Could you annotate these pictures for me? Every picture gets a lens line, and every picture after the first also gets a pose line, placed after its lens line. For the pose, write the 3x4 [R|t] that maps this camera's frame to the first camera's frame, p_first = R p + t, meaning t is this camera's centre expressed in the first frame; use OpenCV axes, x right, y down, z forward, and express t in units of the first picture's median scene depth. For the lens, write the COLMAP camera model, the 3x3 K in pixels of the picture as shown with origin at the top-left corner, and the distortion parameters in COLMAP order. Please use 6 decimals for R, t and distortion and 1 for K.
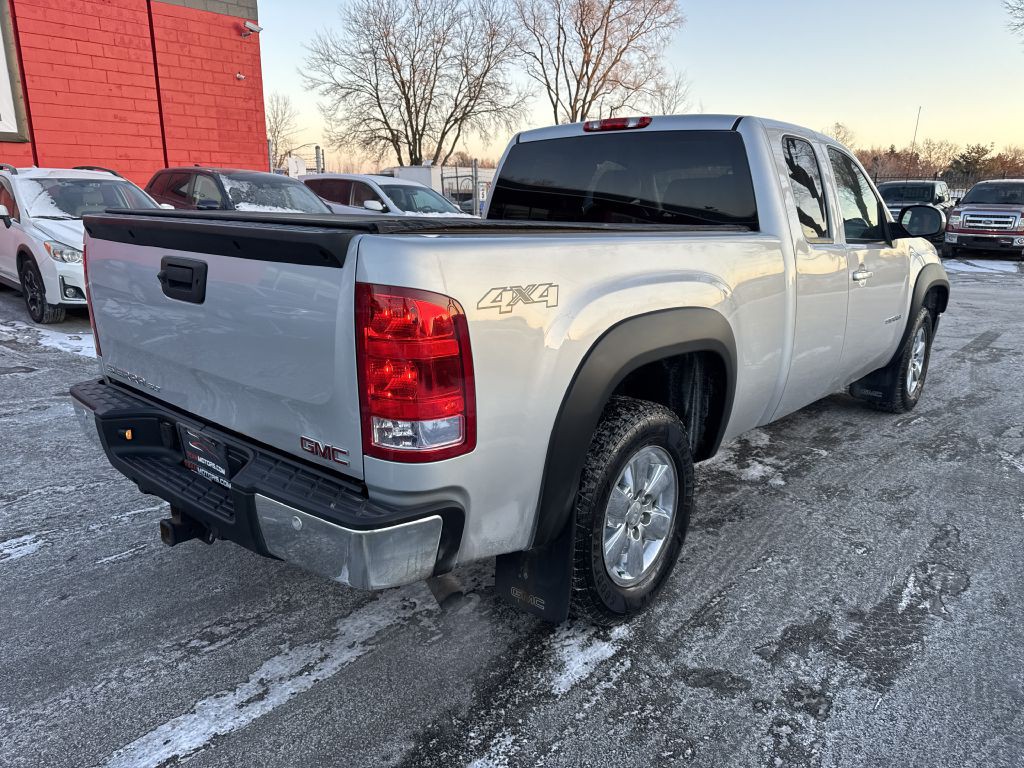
lens RADIAL K [[717.5, 0, 516.9], [0, 717.5, 390.1], [0, 0, 1]] dist [0.028675, -0.027495]
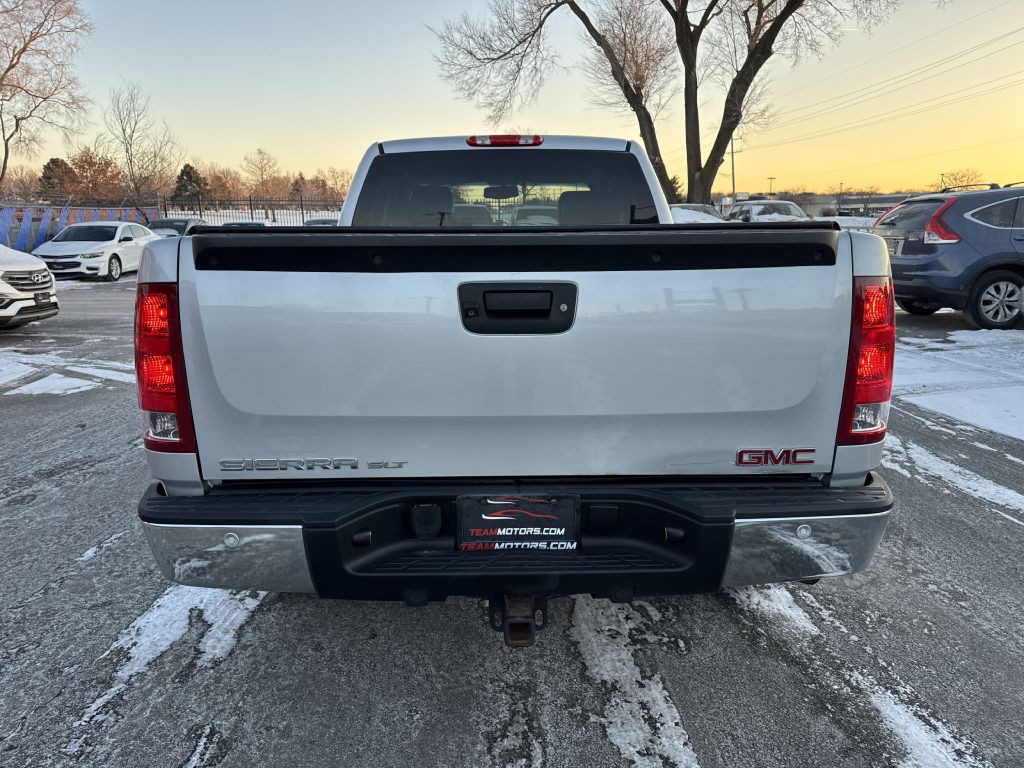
lens RADIAL K [[717.5, 0, 510.1], [0, 717.5, 389.1], [0, 0, 1]] dist [0.028675, -0.027495]
pose [[0.744952, -0.166819, 0.645925, -0.434830], [0.187240, 0.981596, 0.037564, -0.041641], [-0.640303, 0.092960, 0.762476, 0.178478]]
